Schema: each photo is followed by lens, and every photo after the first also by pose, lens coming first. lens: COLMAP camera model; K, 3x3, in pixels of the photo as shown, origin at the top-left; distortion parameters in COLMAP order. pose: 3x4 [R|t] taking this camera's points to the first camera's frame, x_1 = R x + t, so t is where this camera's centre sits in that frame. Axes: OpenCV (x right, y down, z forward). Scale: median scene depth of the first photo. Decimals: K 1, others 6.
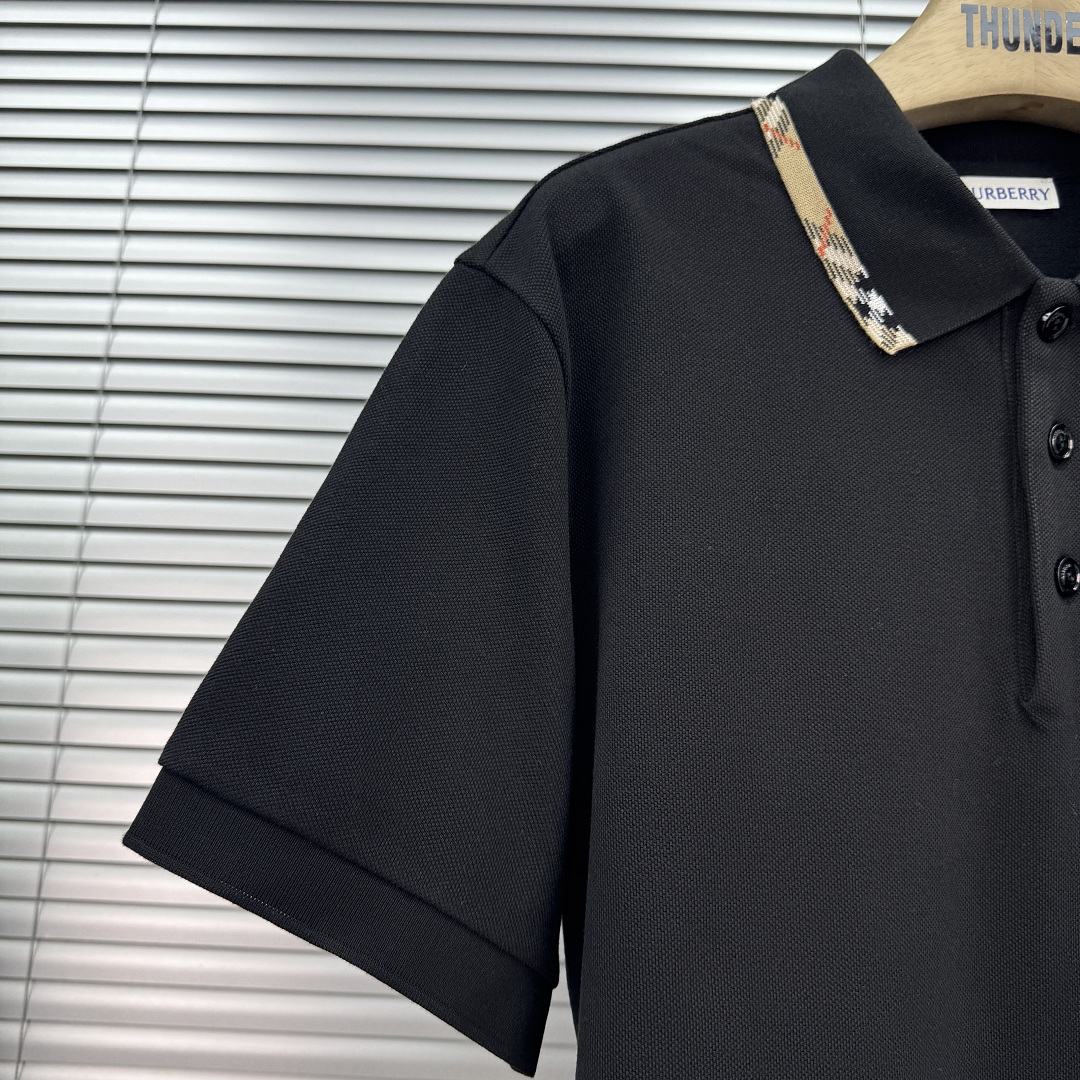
lens RADIAL K [[1055.7, 0, 540.0], [0, 1055.7, 540.0], [0, 0, 1]] dist [0.043662, -0.122389]
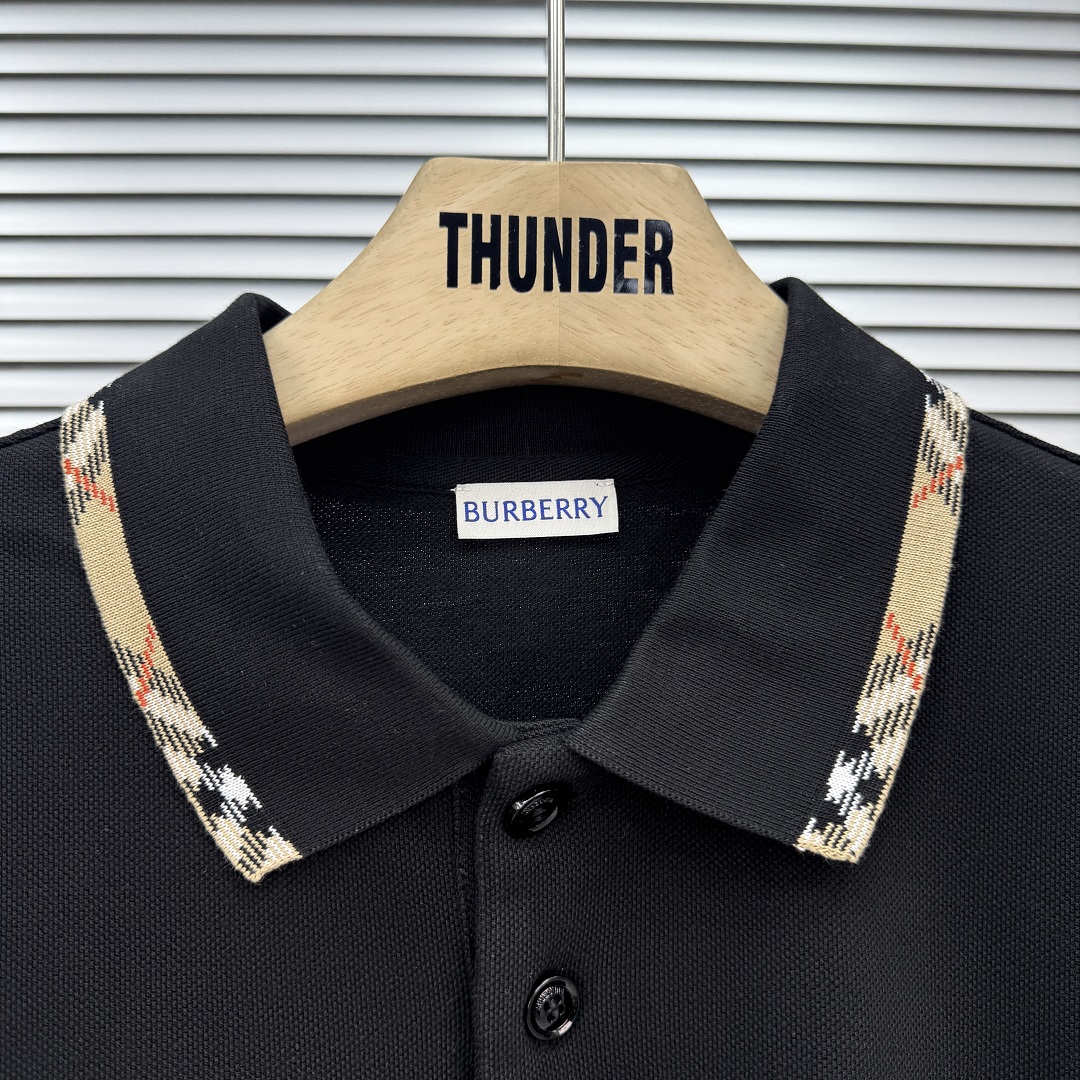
lens RADIAL K [[1055.7, 0, 540.0], [0, 1055.7, 540.0], [0, 0, 1]] dist [0.043662, -0.122389]
pose [[0.998299, -0.035235, 0.046446, 0.447585], [0.032544, 0.997816, 0.057480, -0.374843], [-0.048369, -0.055871, 0.997266, 0.400561]]
